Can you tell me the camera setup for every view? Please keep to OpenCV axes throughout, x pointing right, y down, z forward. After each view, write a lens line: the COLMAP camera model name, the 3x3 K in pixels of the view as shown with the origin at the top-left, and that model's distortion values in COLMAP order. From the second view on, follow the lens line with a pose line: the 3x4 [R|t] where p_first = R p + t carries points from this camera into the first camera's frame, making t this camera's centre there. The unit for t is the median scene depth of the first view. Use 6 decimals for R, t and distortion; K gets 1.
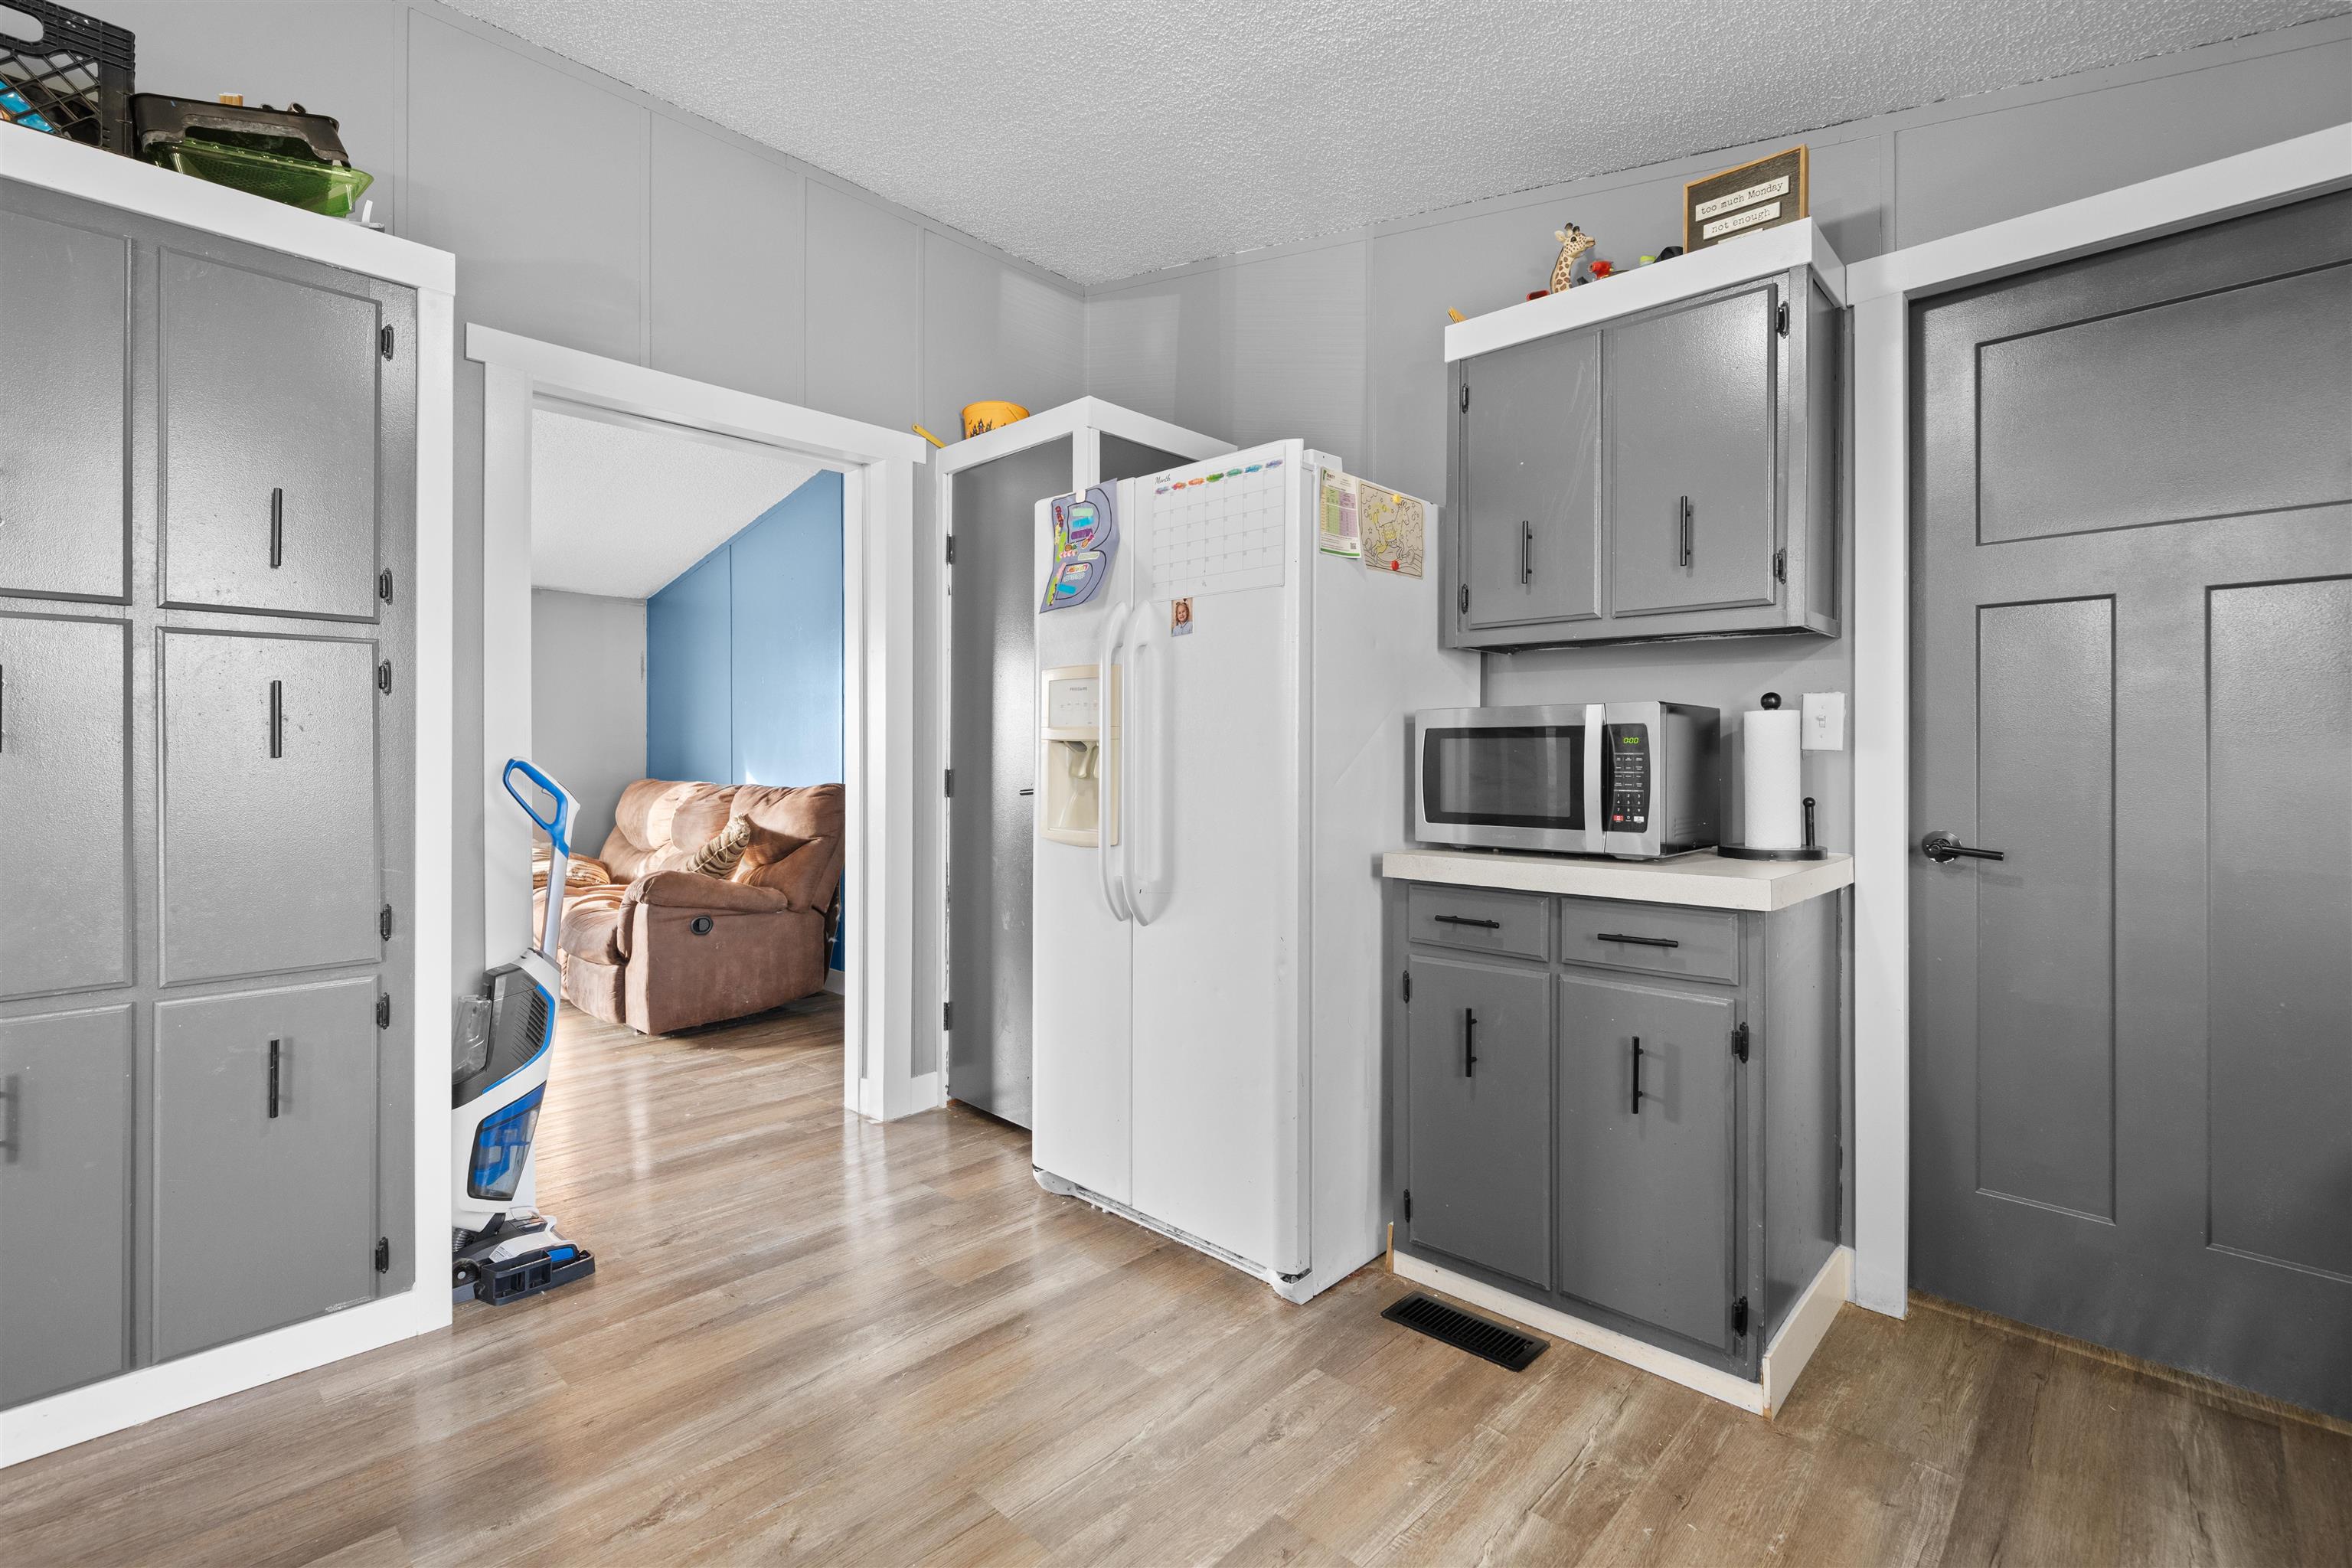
lens RADIAL K [[1048.6, 0, 1177.8], [0, 1048.6, 773.9], [0, 0, 1]] dist [-0.003132, -0.000308]
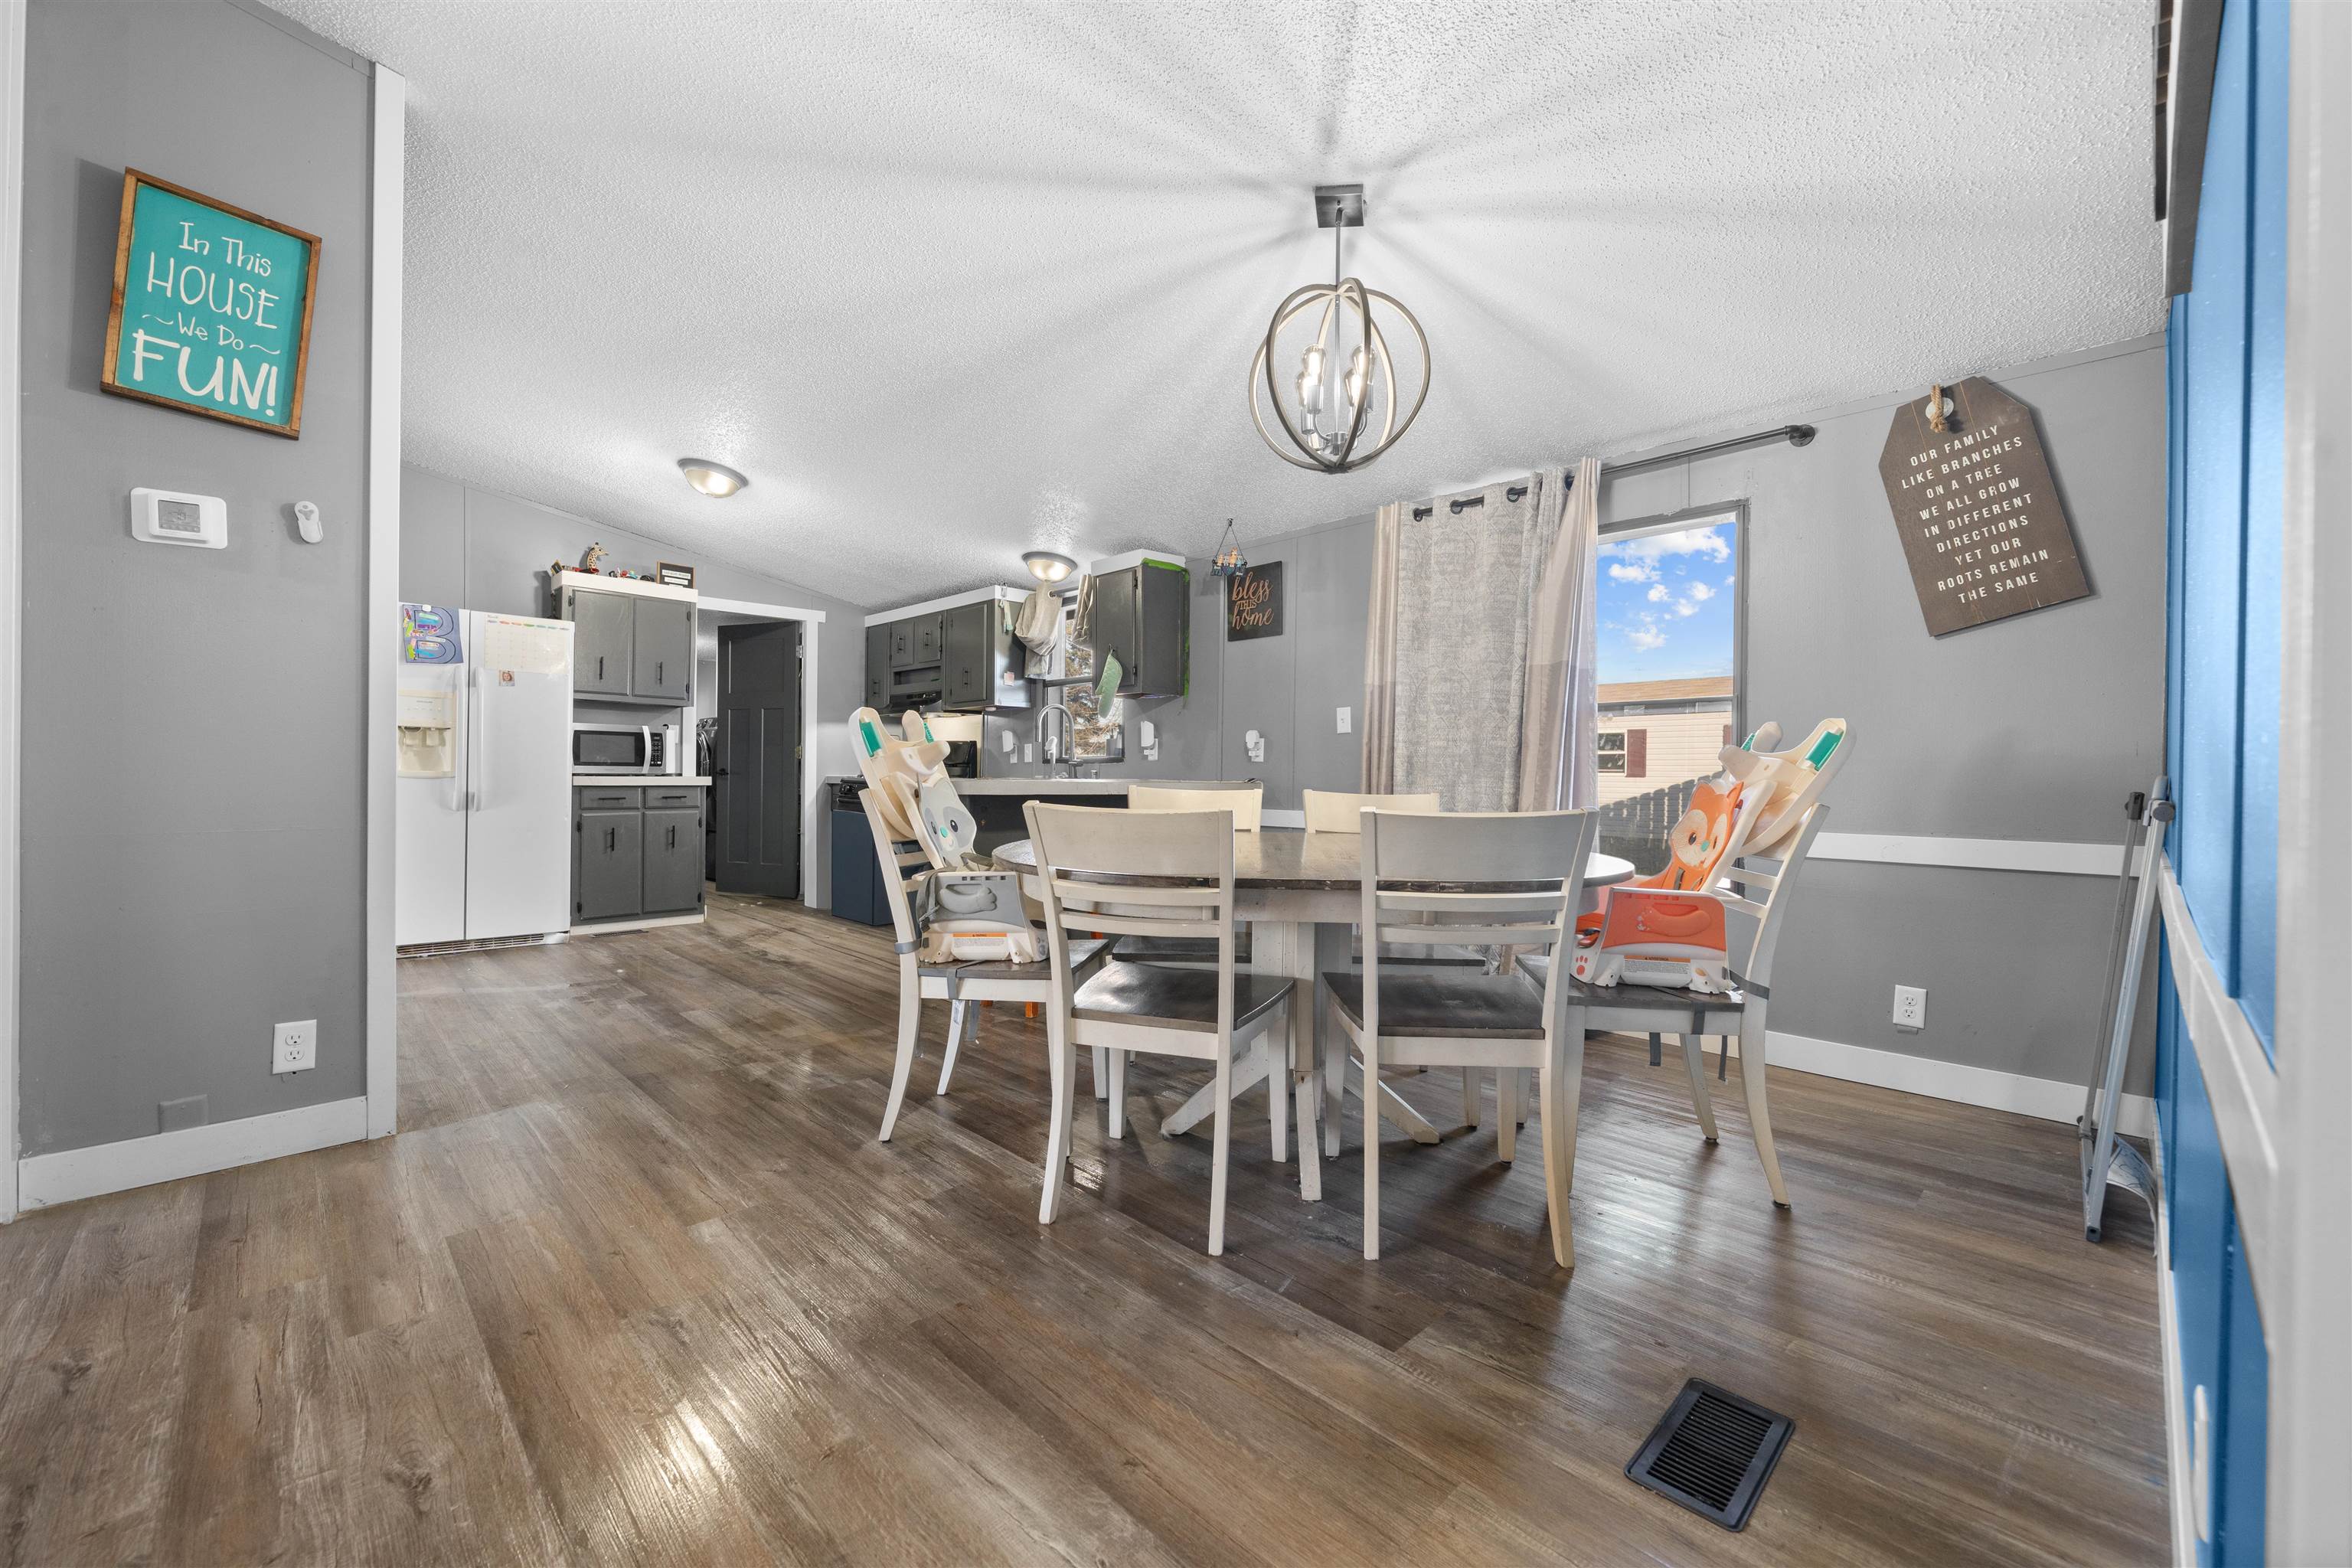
lens RADIAL K [[941.3, 0, 1182.3], [0, 941.3, 776.2], [0, 0, 1]] dist [-0.000565, -0.000023]
pose [[0.033364, -0.006881, 0.999420, -2.266225], [-0.008542, 0.999938, 0.007169, 0.048298], [-0.999407, -0.008776, 0.033303, -0.663830]]
